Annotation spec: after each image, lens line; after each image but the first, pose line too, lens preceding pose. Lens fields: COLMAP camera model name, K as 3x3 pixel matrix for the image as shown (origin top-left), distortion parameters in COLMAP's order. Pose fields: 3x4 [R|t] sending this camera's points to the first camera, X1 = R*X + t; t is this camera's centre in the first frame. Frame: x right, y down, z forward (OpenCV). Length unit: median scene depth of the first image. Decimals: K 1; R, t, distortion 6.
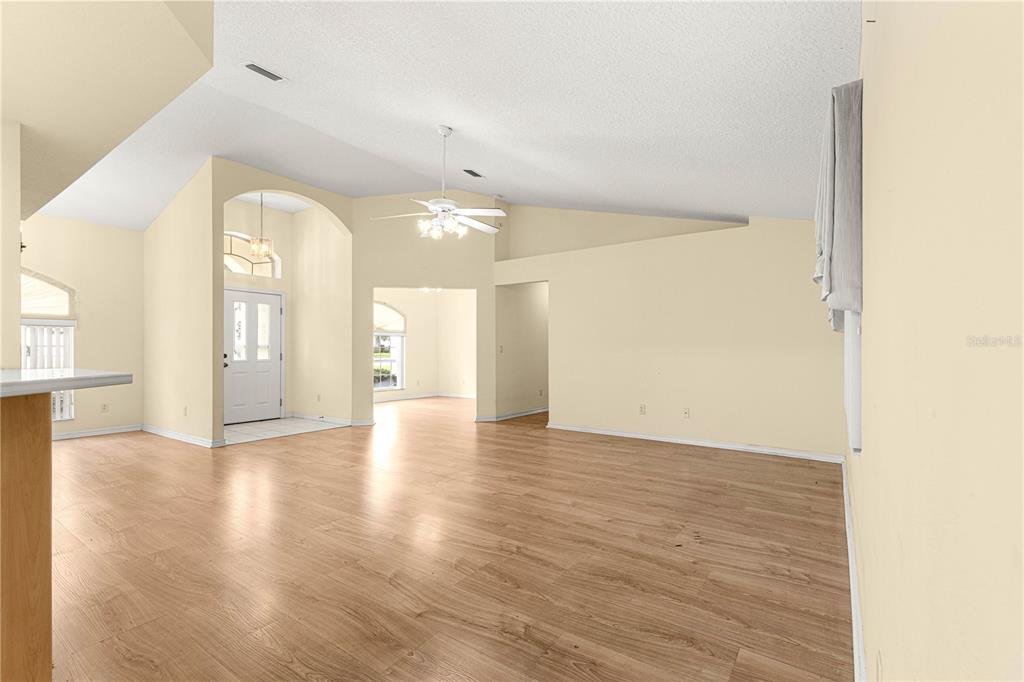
lens RADIAL K [[458.7, 0, 513.5], [0, 458.7, 350.1], [0, 0, 1]] dist [0.008033, 0.000214]
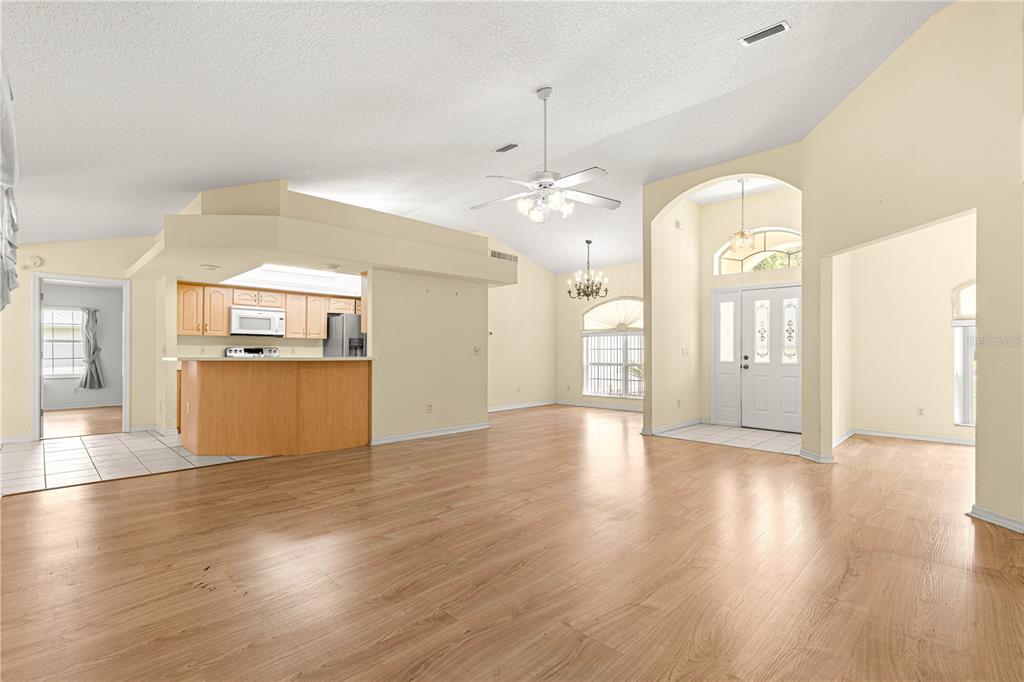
lens RADIAL K [[464.3, 0, 508.1], [0, 464.3, 353.1], [0, 0, 1]] dist [0.001440, -0.000191]
pose [[-0.166699, -0.001344, -0.986007, 0.738053], [-0.003392, 0.999994, -0.000790, 0.009164], [0.986002, 0.003213, -0.166702, 1.111184]]
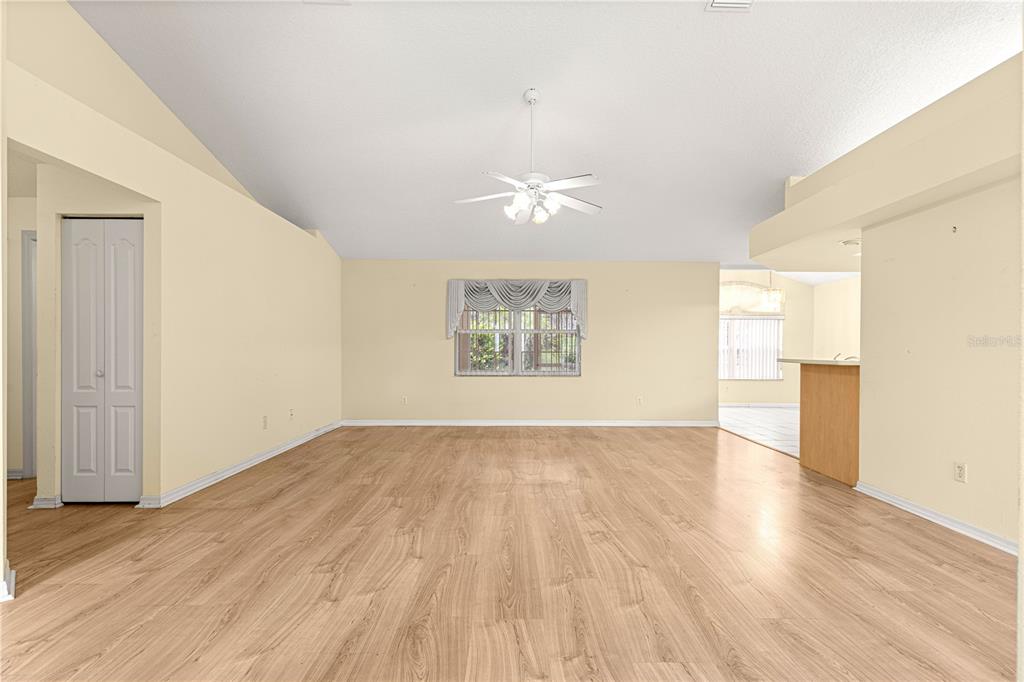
lens RADIAL K [[458.2, 0, 513.6], [0, 458.2, 354.2], [0, 0, 1]] dist [0.005747, -0.000116]
pose [[-0.585383, -0.011806, 0.810671, -0.859897], [-0.005424, 0.999929, 0.010646, 0.002140], [-0.810739, 0.001835, -0.585405, 1.580848]]
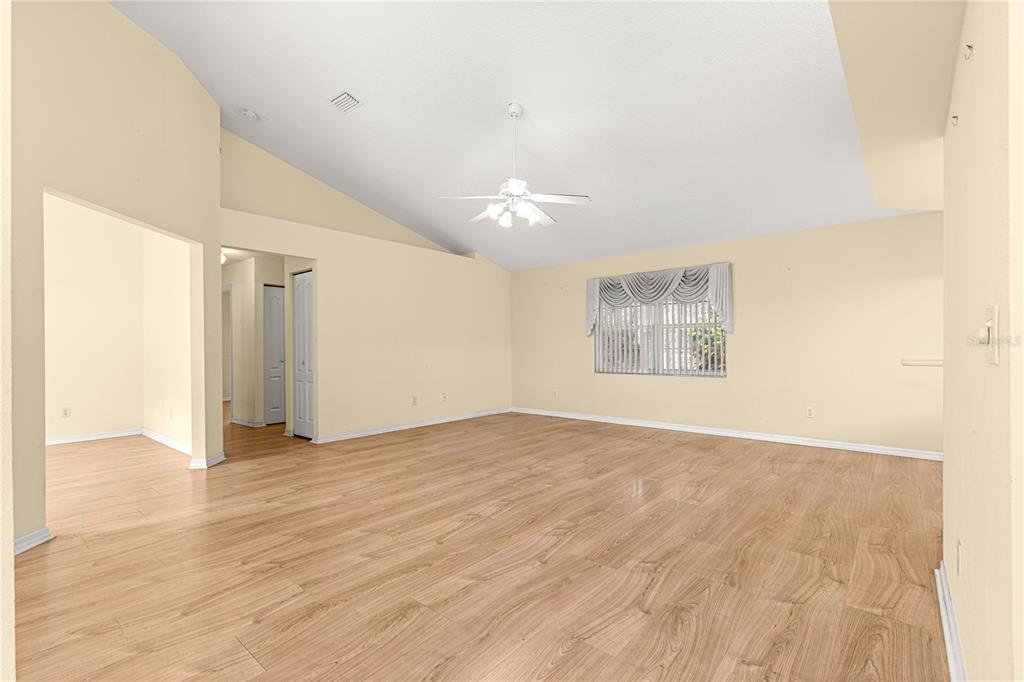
lens RADIAL K [[458.2, 0, 513.6], [0, 458.2, 354.2], [0, 0, 1]] dist [0.005747, -0.000116]
pose [[0.084265, -0.015224, 0.996327, -1.107829], [0.003784, 0.999881, 0.014958, 0.005305], [-0.996436, 0.002510, 0.084313, 0.955560]]
